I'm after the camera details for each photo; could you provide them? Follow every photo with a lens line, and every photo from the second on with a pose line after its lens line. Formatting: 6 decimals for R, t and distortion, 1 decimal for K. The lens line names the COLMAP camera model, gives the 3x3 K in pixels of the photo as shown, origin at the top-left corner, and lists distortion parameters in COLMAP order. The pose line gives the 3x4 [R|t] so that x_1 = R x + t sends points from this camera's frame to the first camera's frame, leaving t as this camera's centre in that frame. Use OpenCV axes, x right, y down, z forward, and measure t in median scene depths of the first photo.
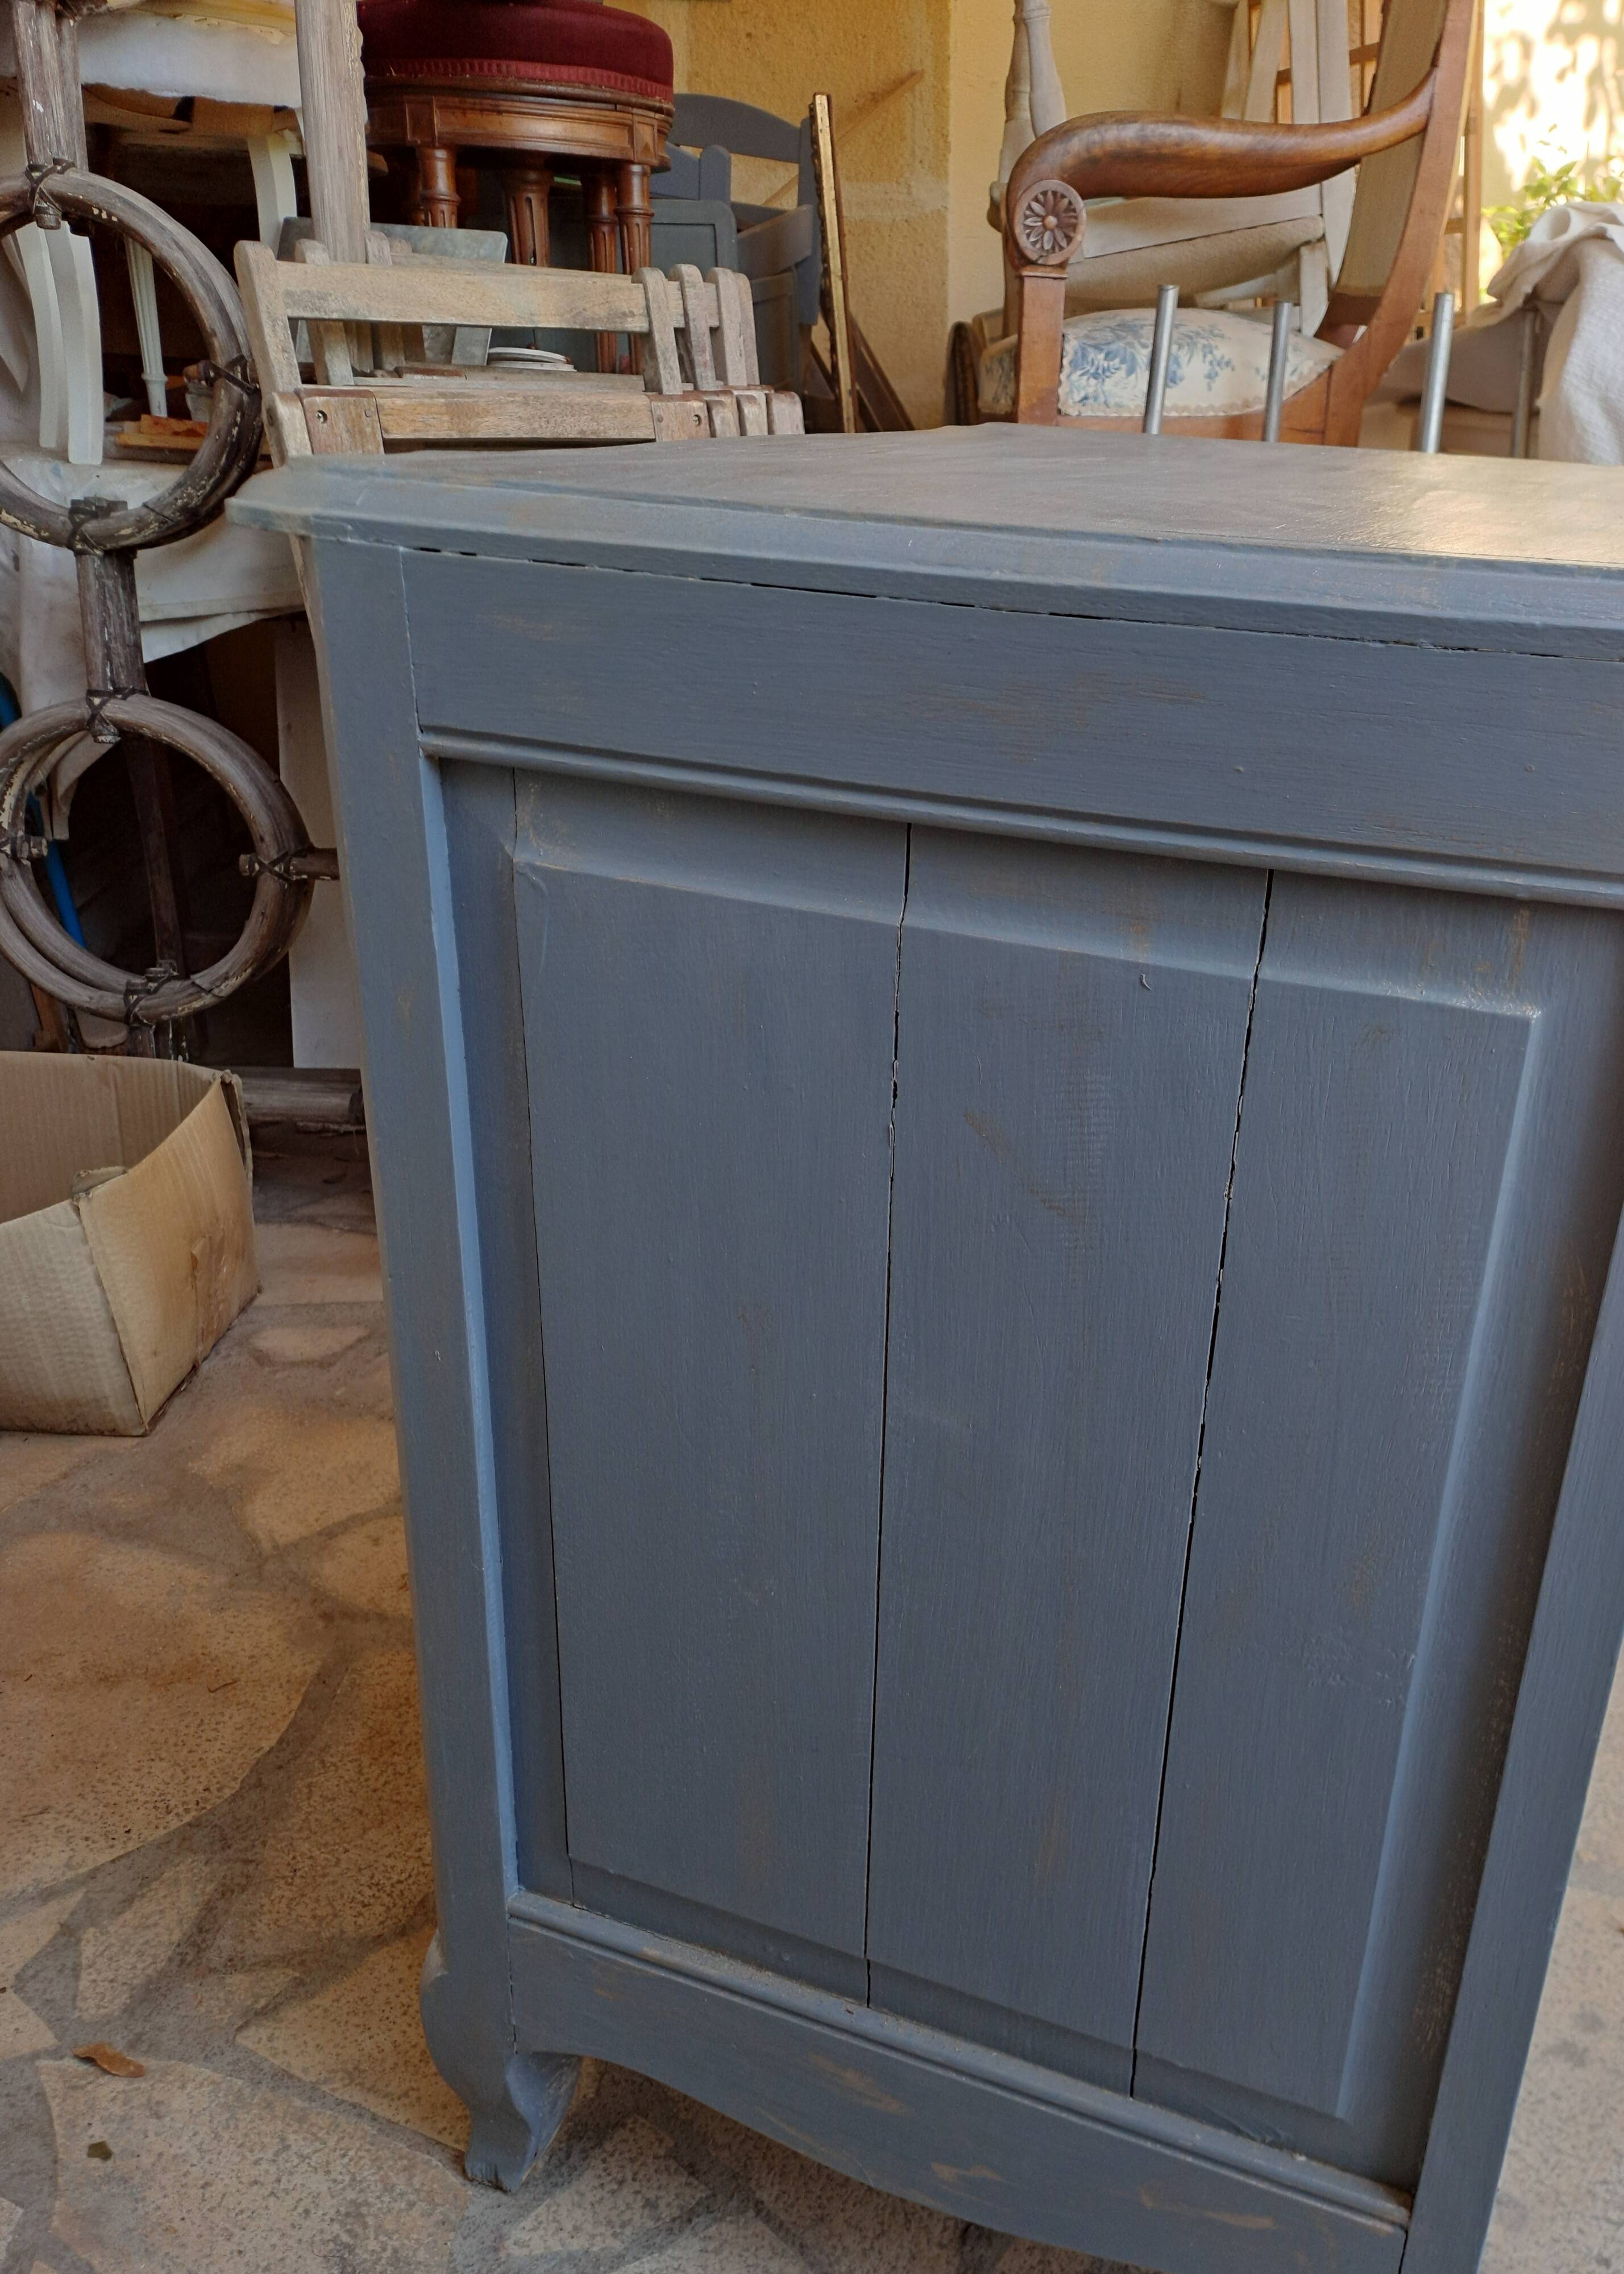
lens RADIAL K [[1985.3, 0, 903.4], [0, 1985.3, 1136.8], [0, 0, 1]] dist [0.050251, -0.001970]
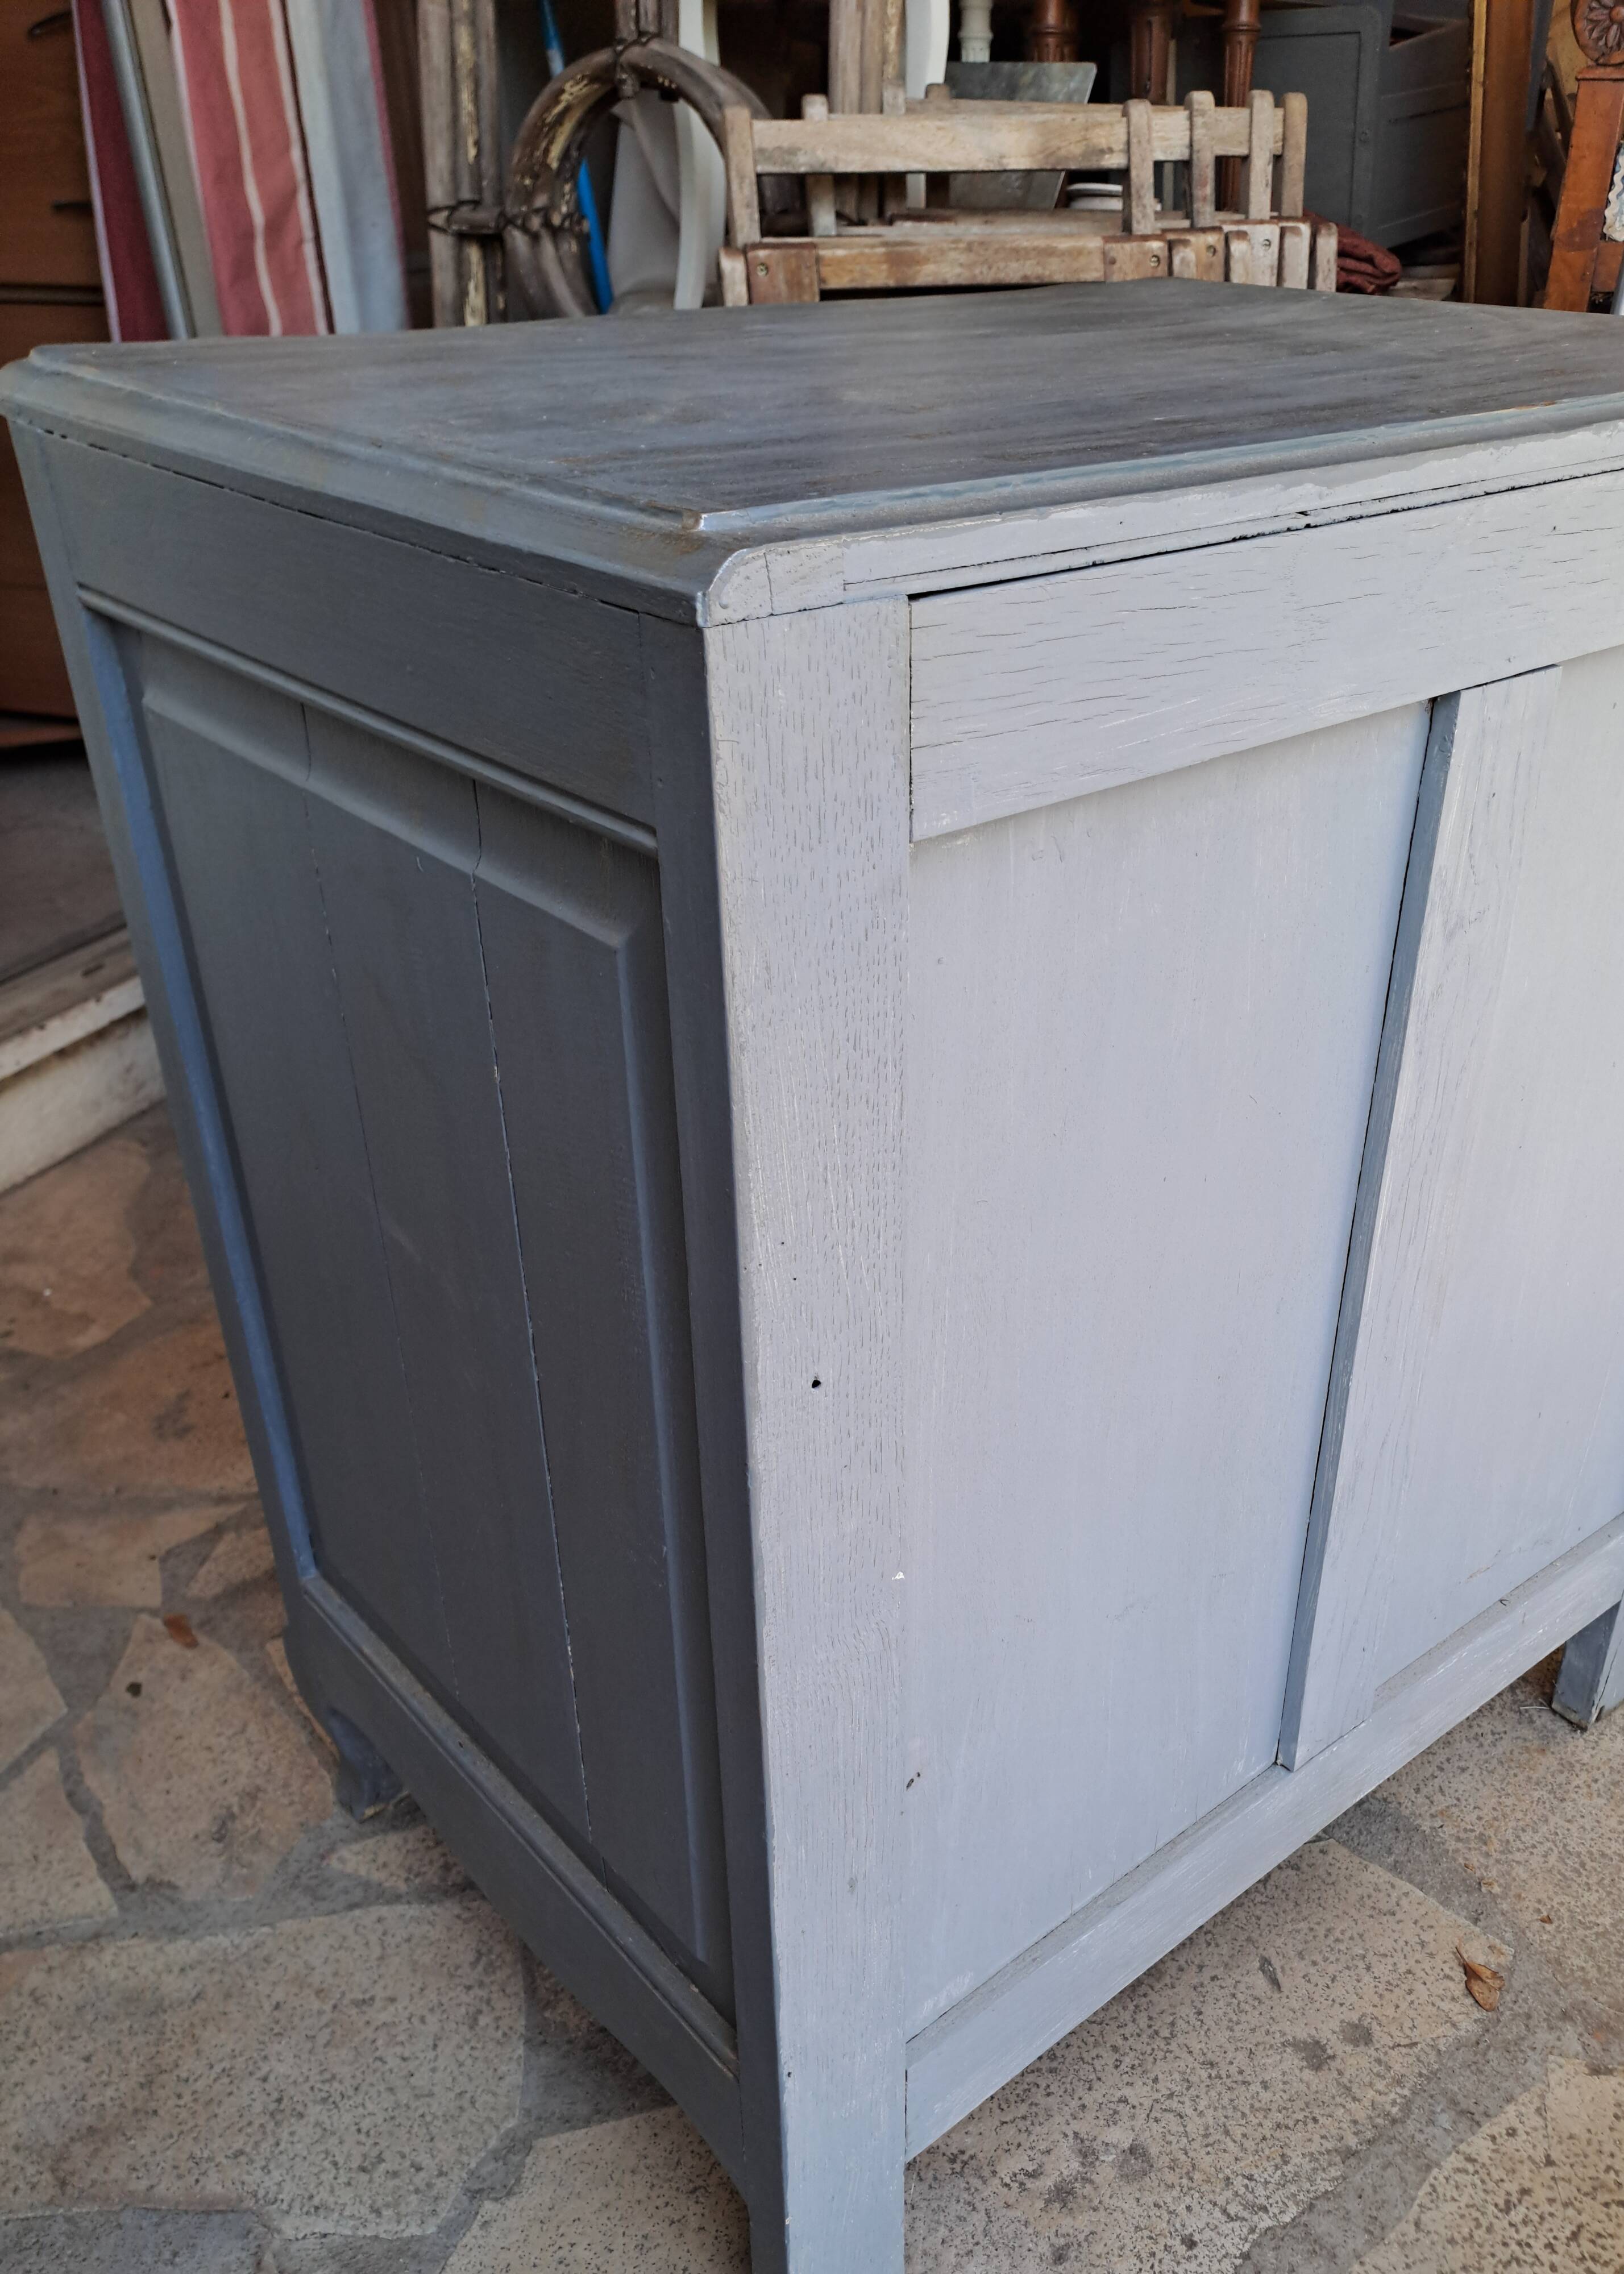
lens RADIAL K [[1985.3, 0, 903.4], [0, 1985.3, 1136.8], [0, 0, 1]] dist [0.050251, -0.001970]
pose [[0.886164, 0.173637, -0.429609, 0.301468], [-0.138227, 0.983982, 0.112578, -0.031753], [0.442275, -0.040379, 0.895970, 0.051094]]
